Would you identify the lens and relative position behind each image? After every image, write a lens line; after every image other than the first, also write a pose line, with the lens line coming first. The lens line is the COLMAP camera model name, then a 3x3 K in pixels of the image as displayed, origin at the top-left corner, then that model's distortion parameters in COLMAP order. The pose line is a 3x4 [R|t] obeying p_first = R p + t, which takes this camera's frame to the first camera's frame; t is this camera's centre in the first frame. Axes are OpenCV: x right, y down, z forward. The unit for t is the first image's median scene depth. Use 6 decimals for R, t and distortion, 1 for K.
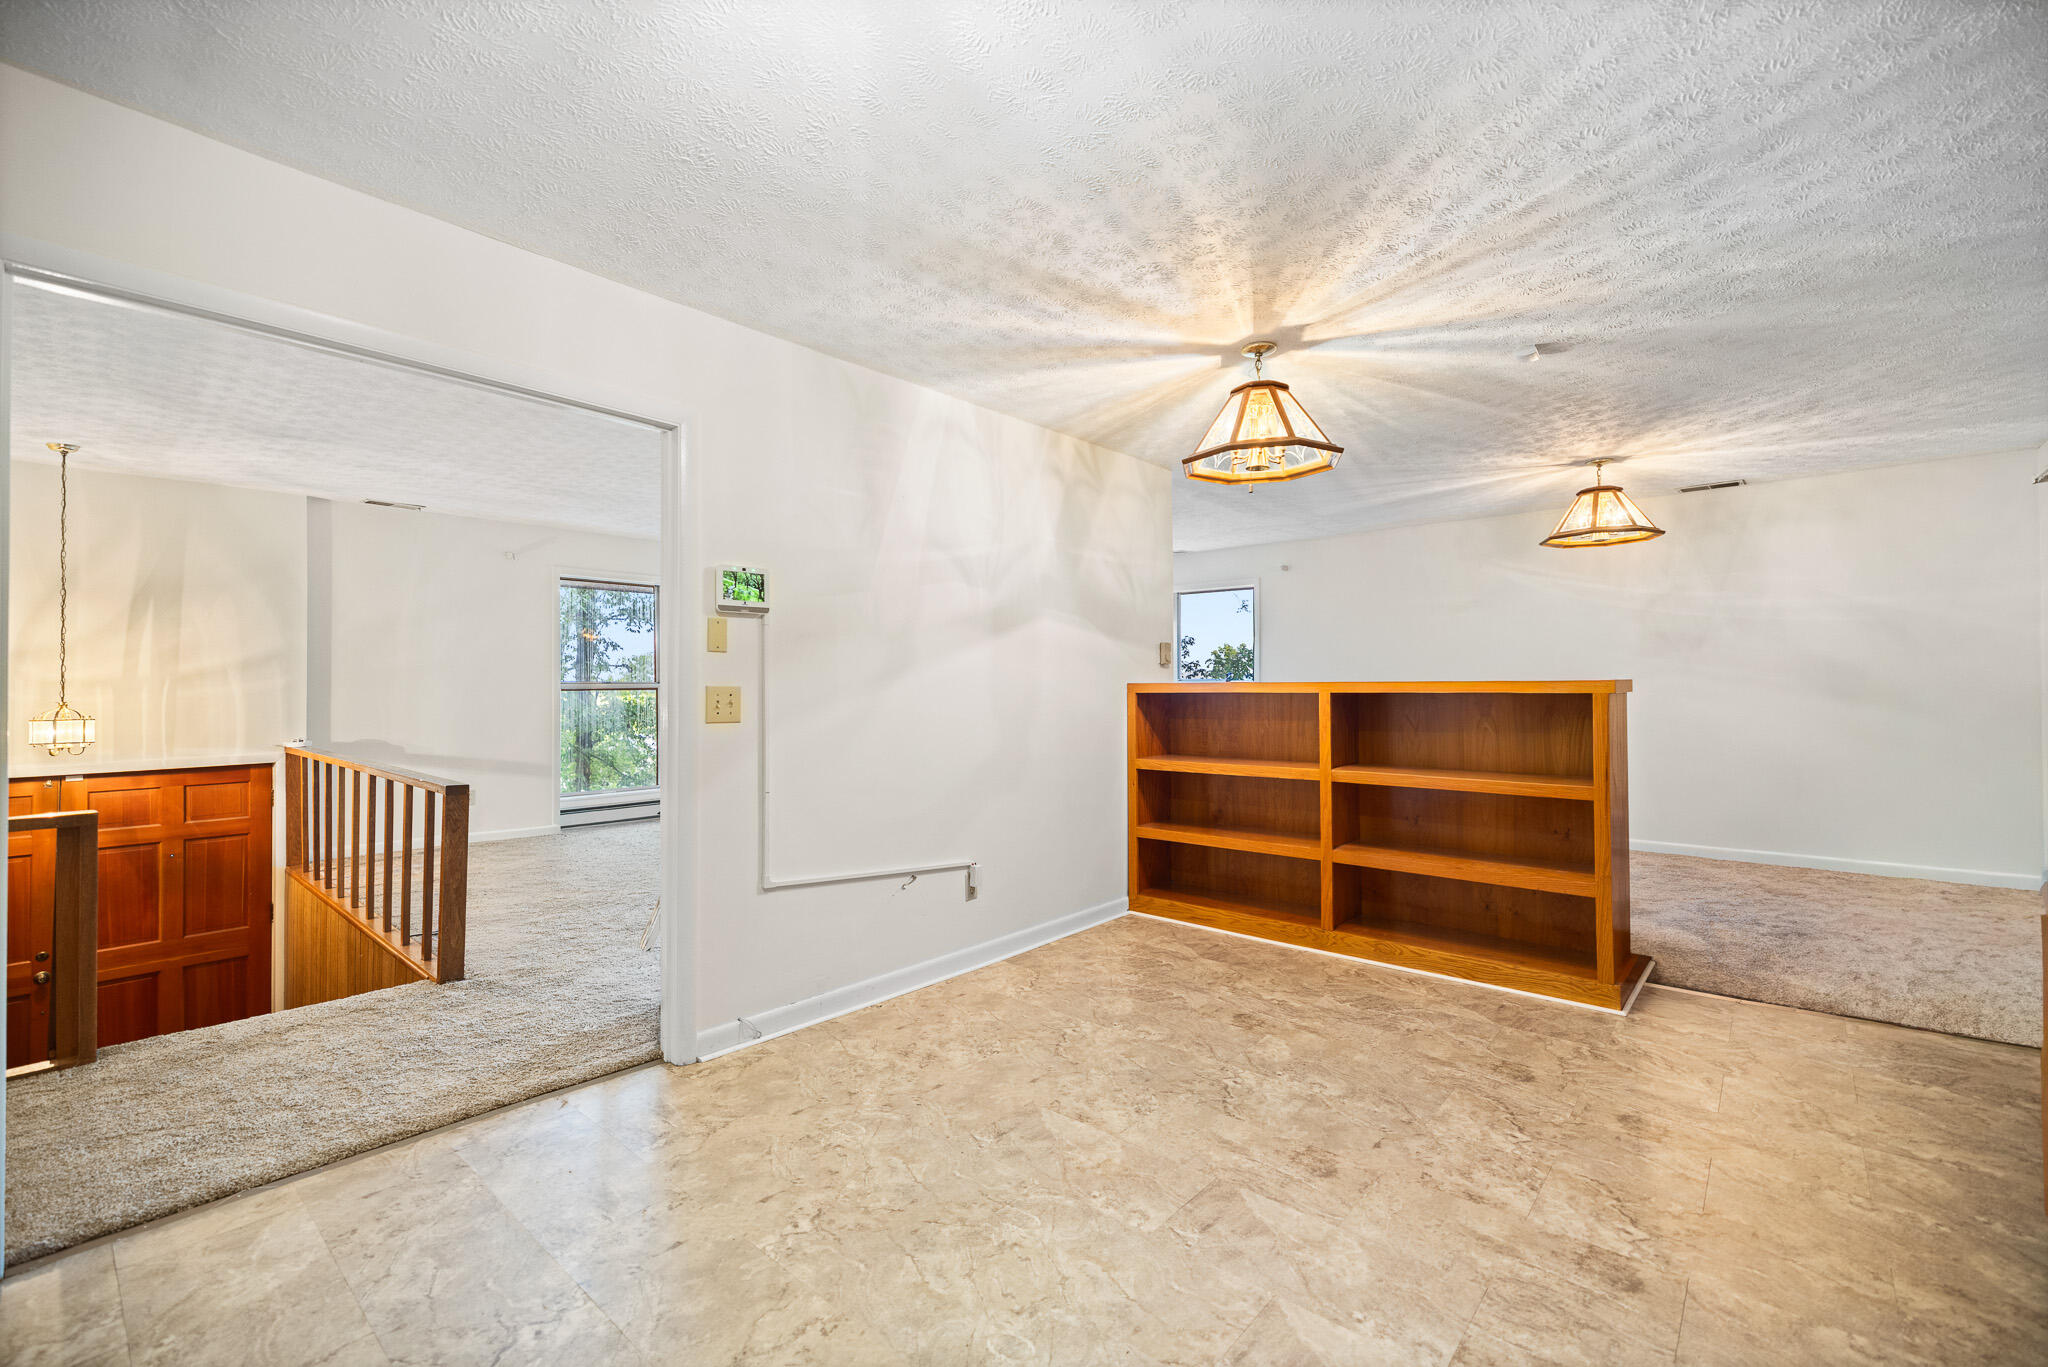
lens RADIAL K [[867.8, 0, 1019.5], [0, 867.8, 674.7], [0, 0, 1]] dist [0.000026, 0.000497]
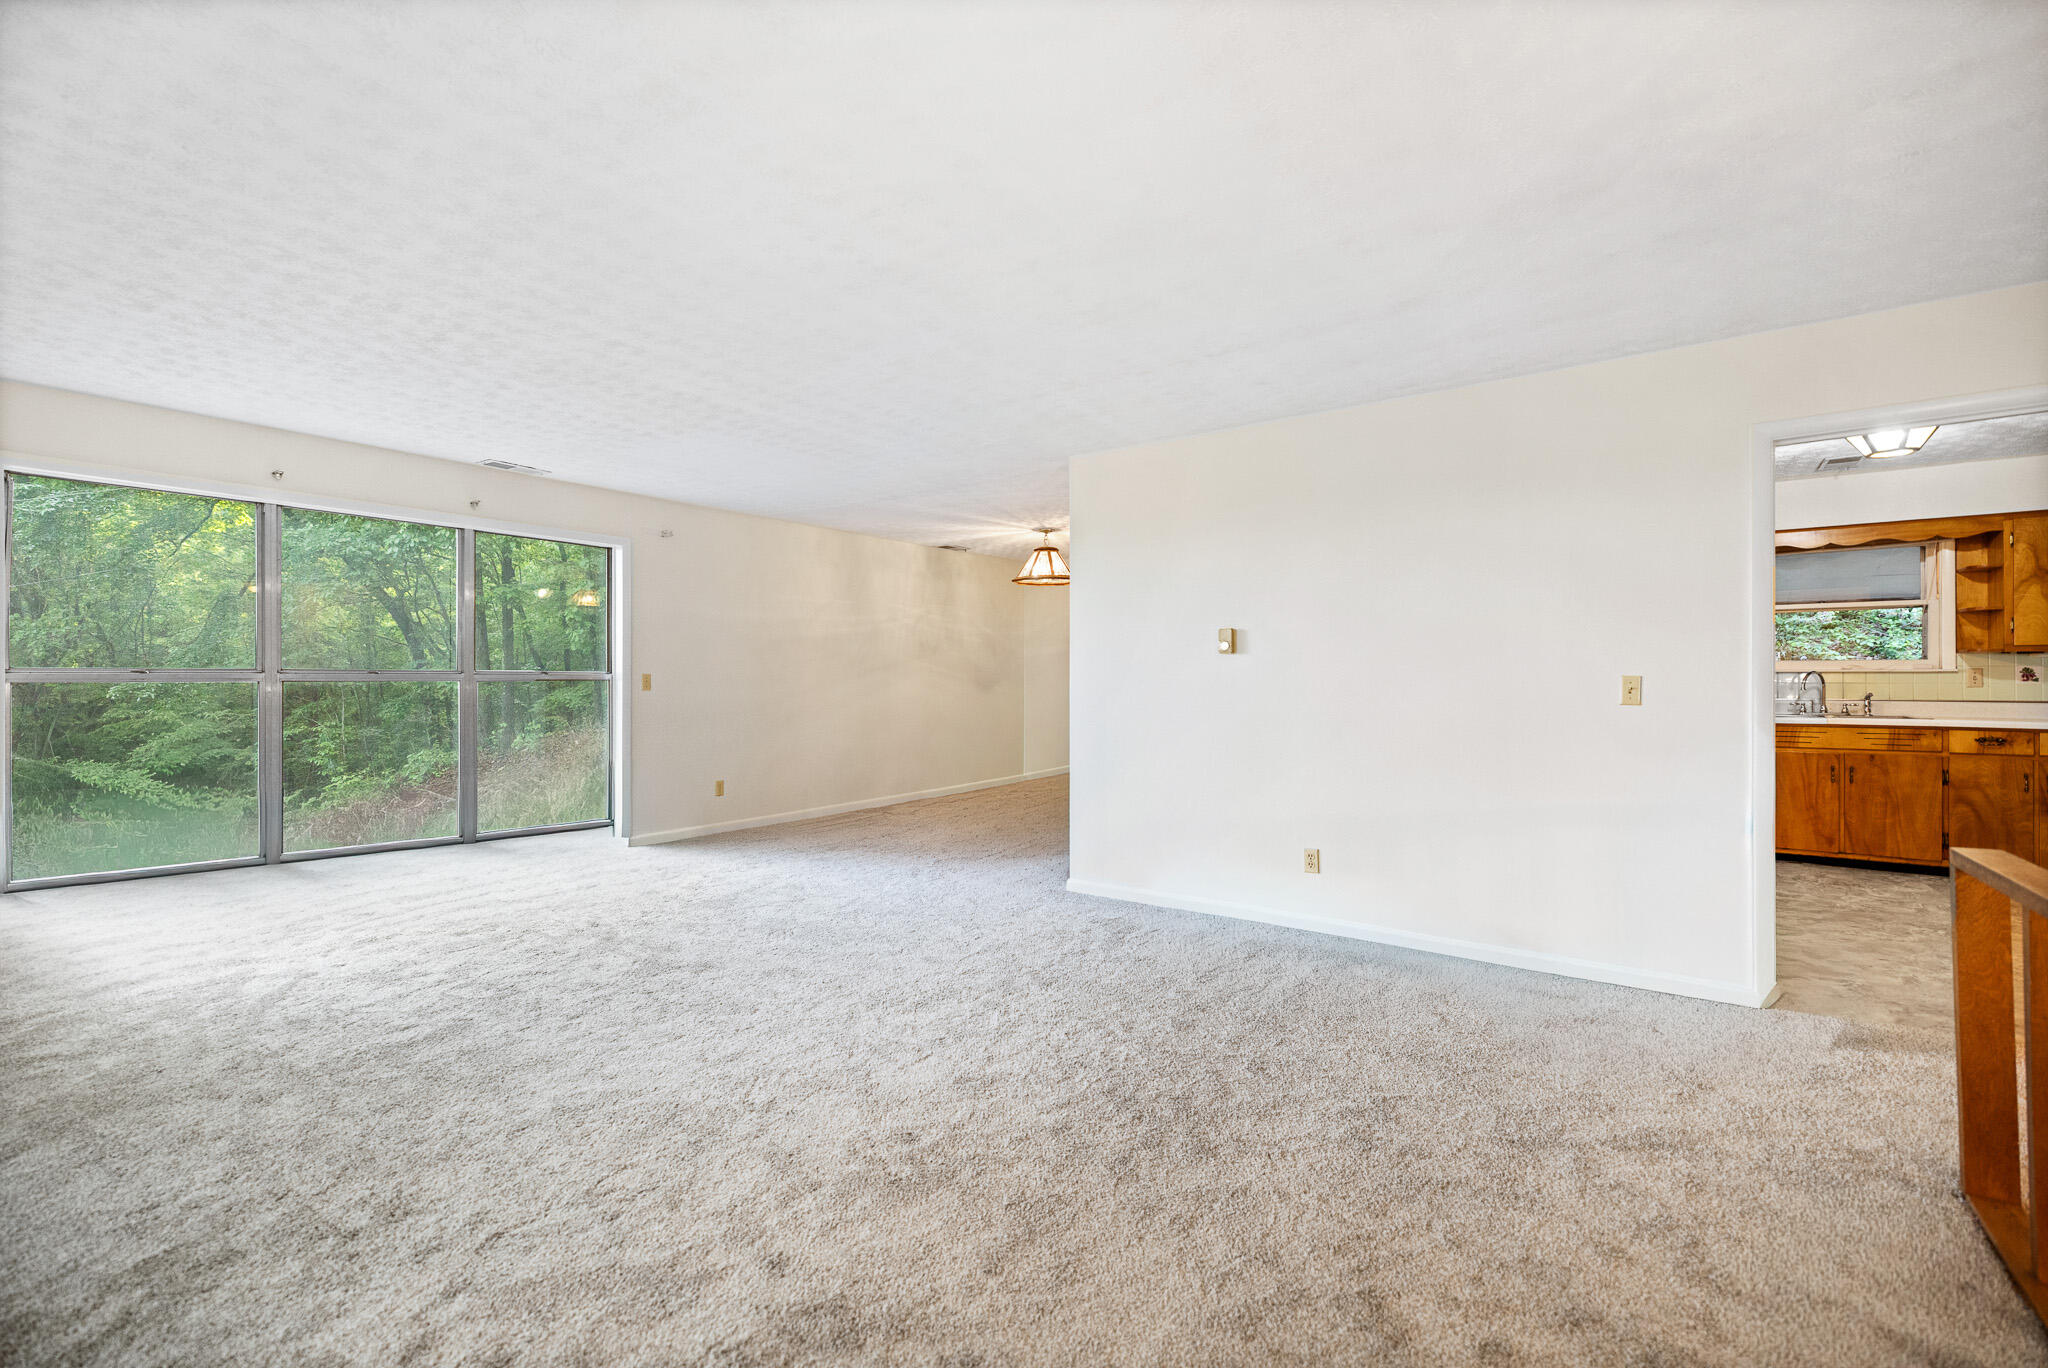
lens RADIAL K [[867.8, 0, 1019.5], [0, 867.8, 675.2], [0, 0, 1]] dist [0.000026, 0.000497]
pose [[-0.100742, 0.005730, 0.994896, -1.354820], [-0.005654, 0.999964, -0.006331, 0.024422], [-0.994897, -0.006263, -0.100706, 1.974292]]
